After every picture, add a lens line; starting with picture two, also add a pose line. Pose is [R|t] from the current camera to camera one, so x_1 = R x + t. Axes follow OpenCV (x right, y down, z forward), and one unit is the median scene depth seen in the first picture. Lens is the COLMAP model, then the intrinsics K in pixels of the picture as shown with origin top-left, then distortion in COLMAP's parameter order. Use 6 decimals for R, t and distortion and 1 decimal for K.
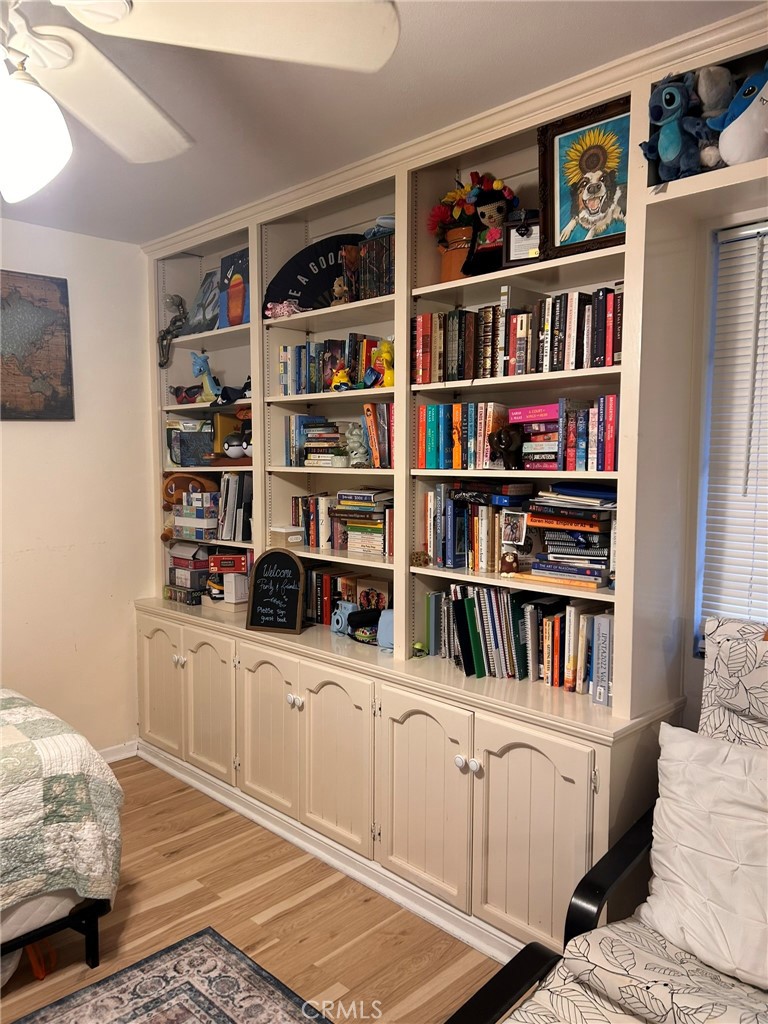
lens RADIAL K [[770.0, 0, 378.5], [0, 770.0, 518.0], [0, 0, 1]] dist [0.058290, -0.064454]
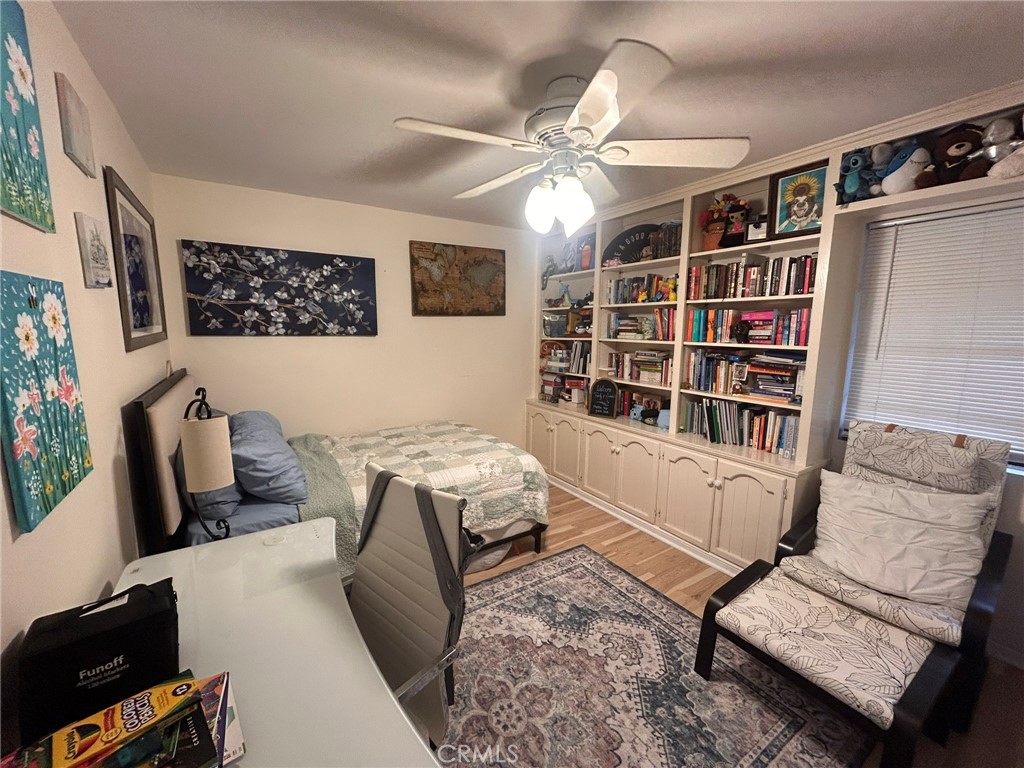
lens RADIAL K [[412.6, 0, 512.6], [0, 412.6, 383.8], [0, 0, 1]] dist [0.000048, 0.001983]
pose [[0.978702, 0.036388, -0.202034, -0.200178], [-0.025198, 0.998017, 0.057685, -0.004070], [0.203733, -0.051365, 0.977678, -0.198807]]
